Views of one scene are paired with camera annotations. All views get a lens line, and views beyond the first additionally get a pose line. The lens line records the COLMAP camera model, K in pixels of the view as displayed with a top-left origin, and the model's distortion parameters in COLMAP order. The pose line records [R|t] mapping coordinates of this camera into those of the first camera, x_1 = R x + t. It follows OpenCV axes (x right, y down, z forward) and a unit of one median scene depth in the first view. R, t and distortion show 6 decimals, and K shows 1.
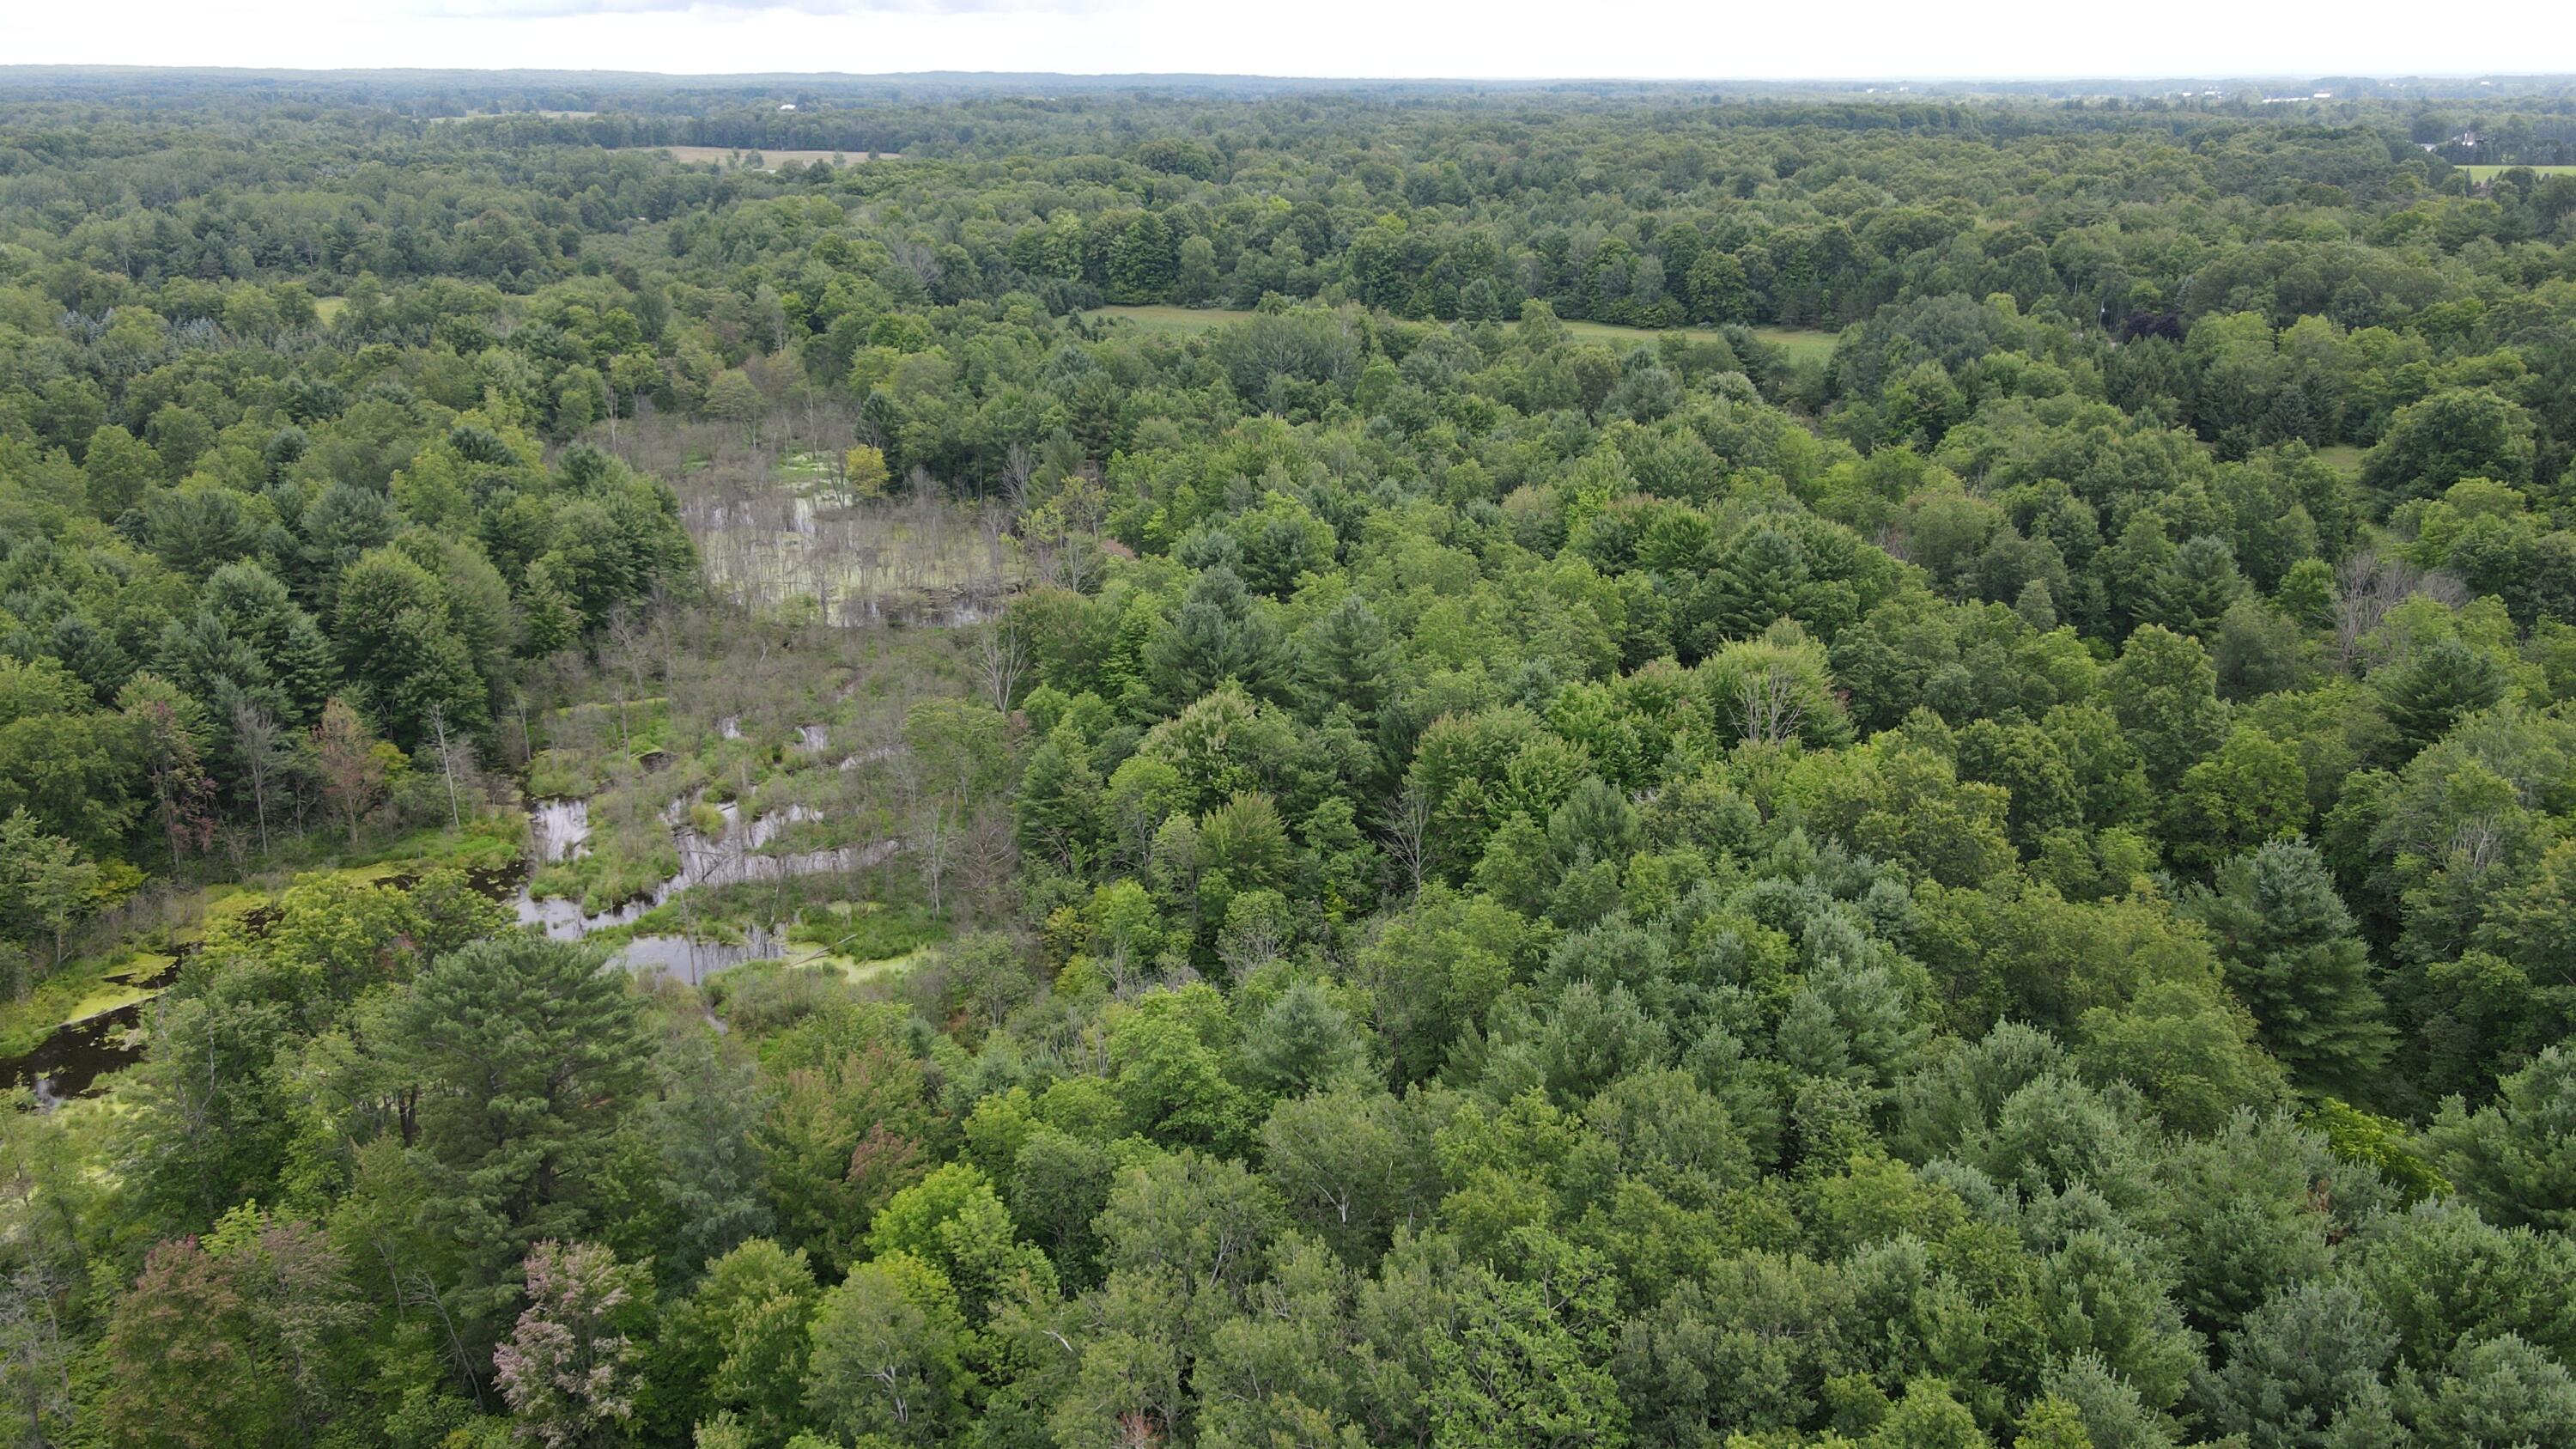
lens RADIAL K [[1896.9, 0, 1311.5], [0, 1896.9, 720.5], [0, 0, 1]] dist [0.006764, 0.022379]
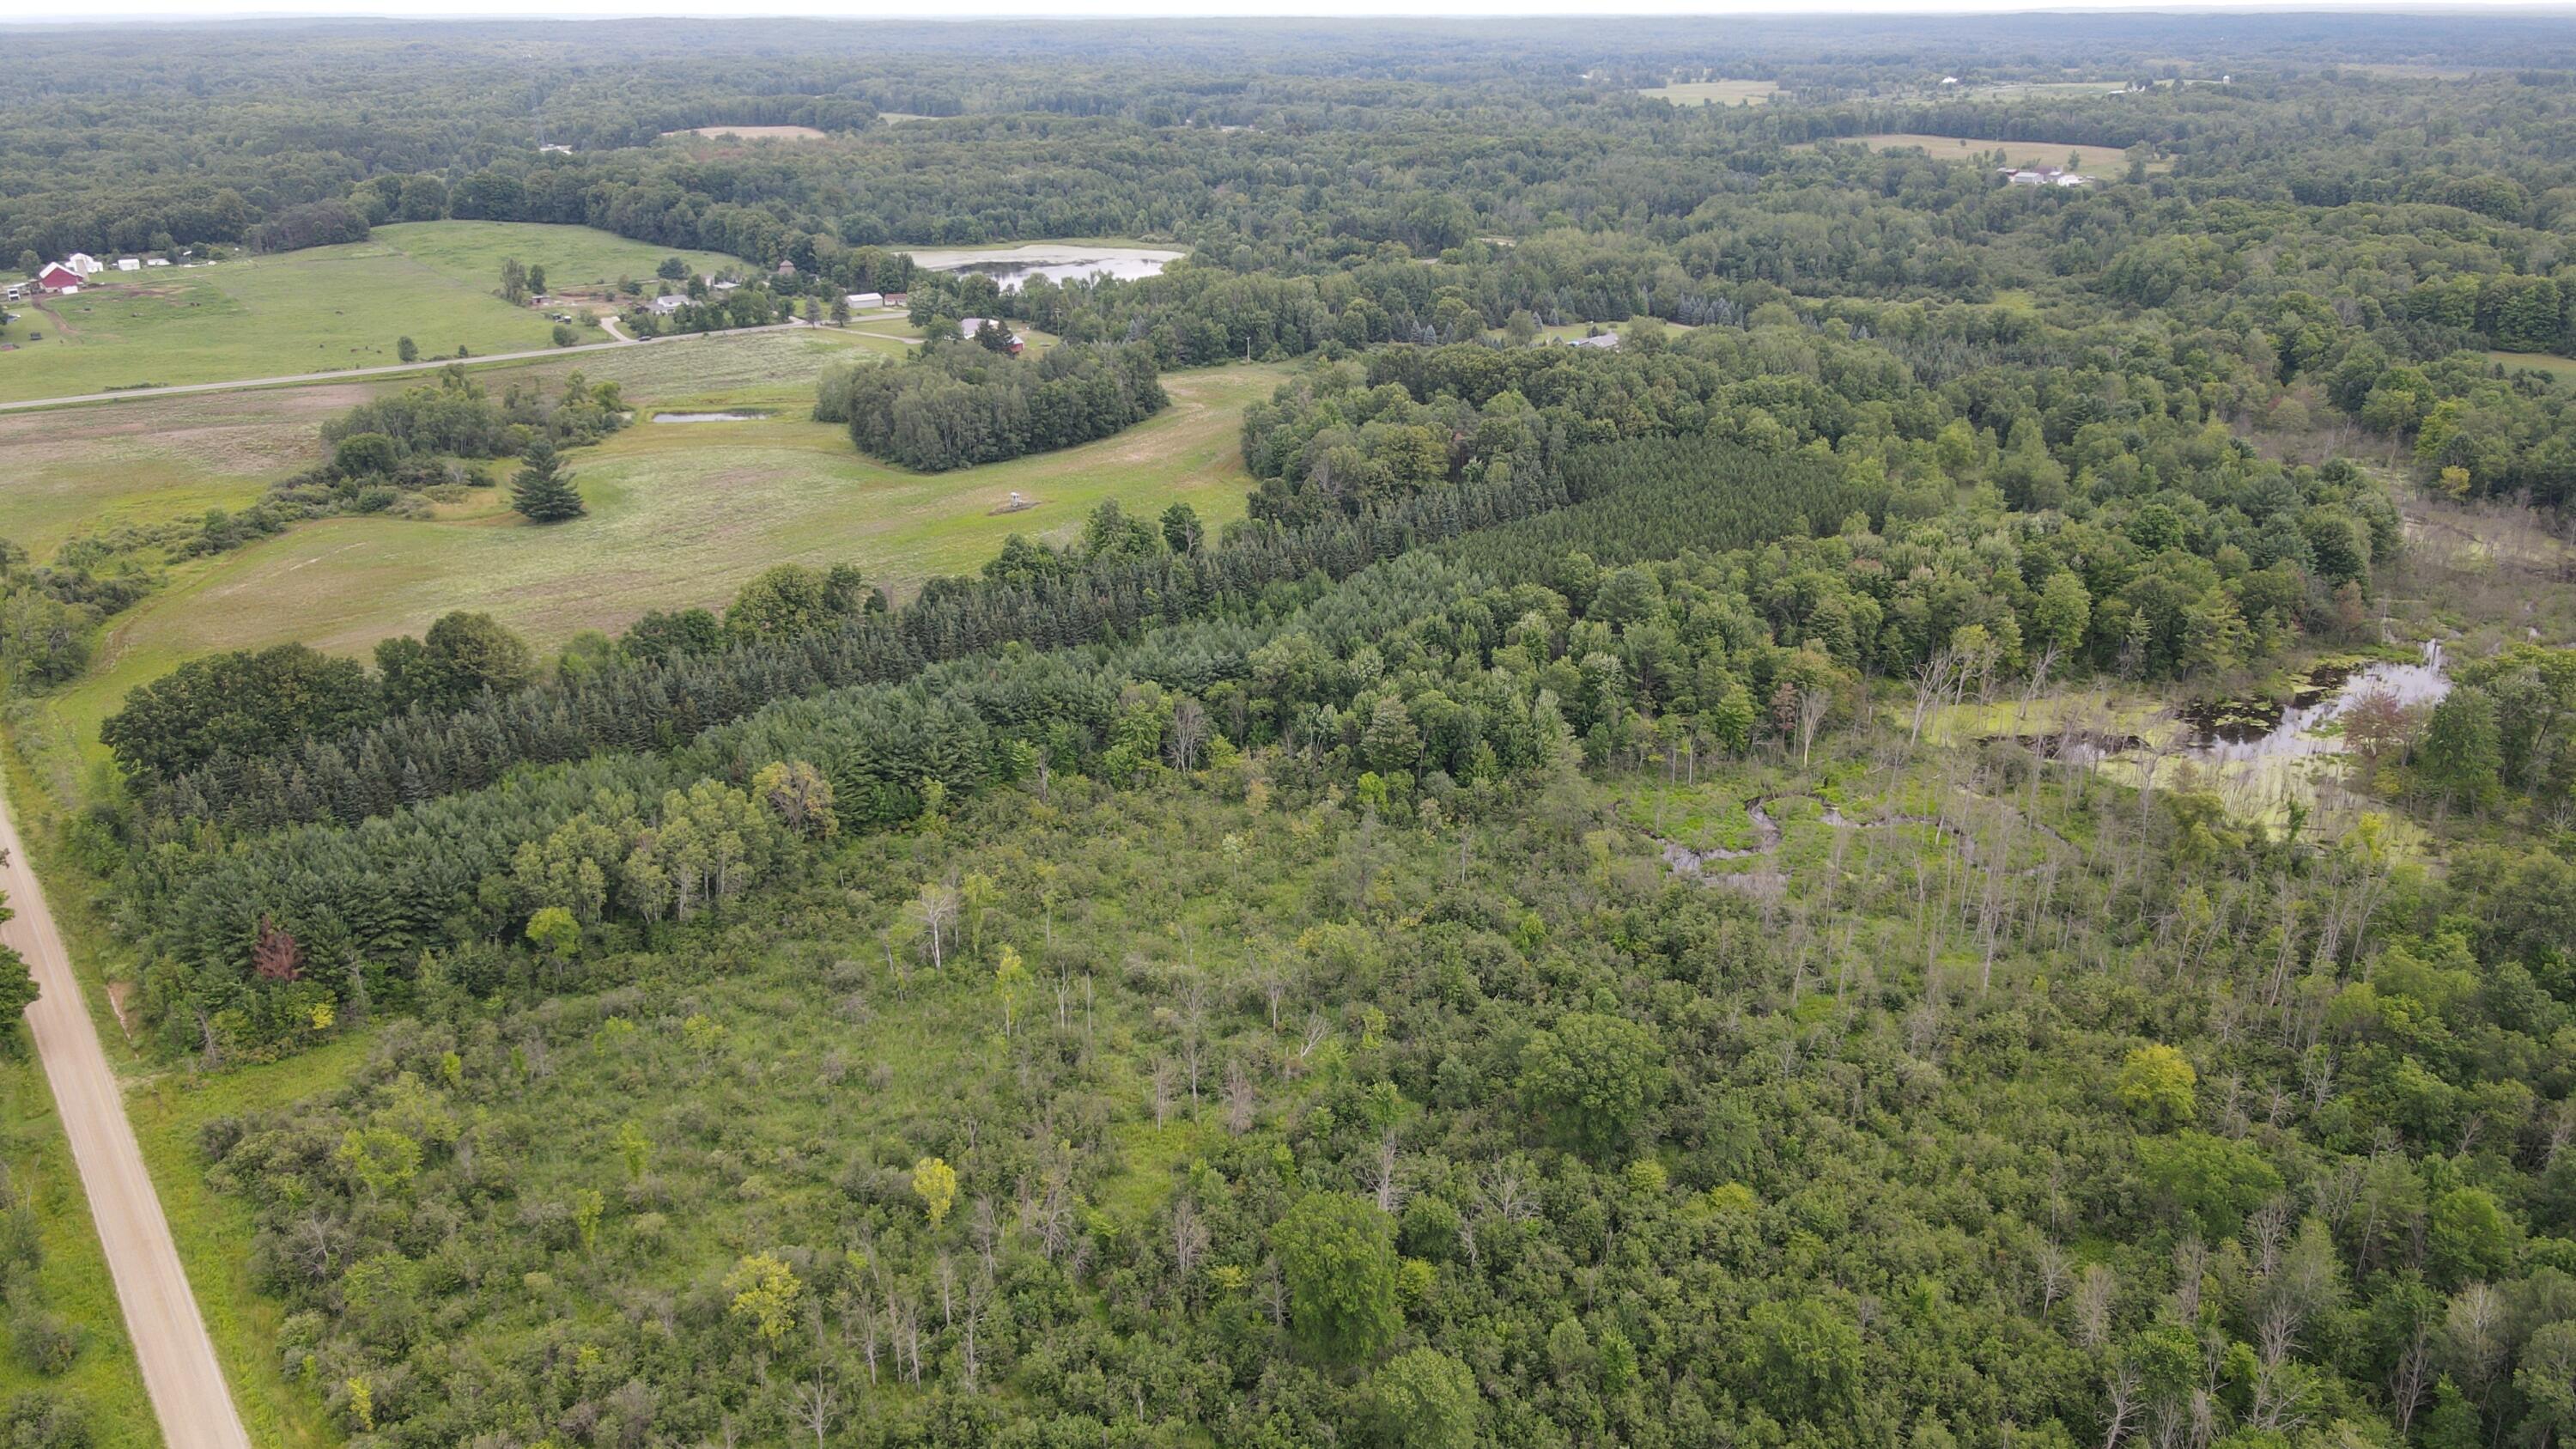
lens RADIAL K [[1896.9, 0, 1304.1], [0, 1896.9, 719.9], [0, 0, 1]] dist [0.006764, 0.022379]
pose [[0.872488, 0.171465, -0.457563, -0.175293], [-0.155495, 0.985160, 0.072675, 0.059324], [0.463233, 0.007740, 0.886202, -0.518034]]
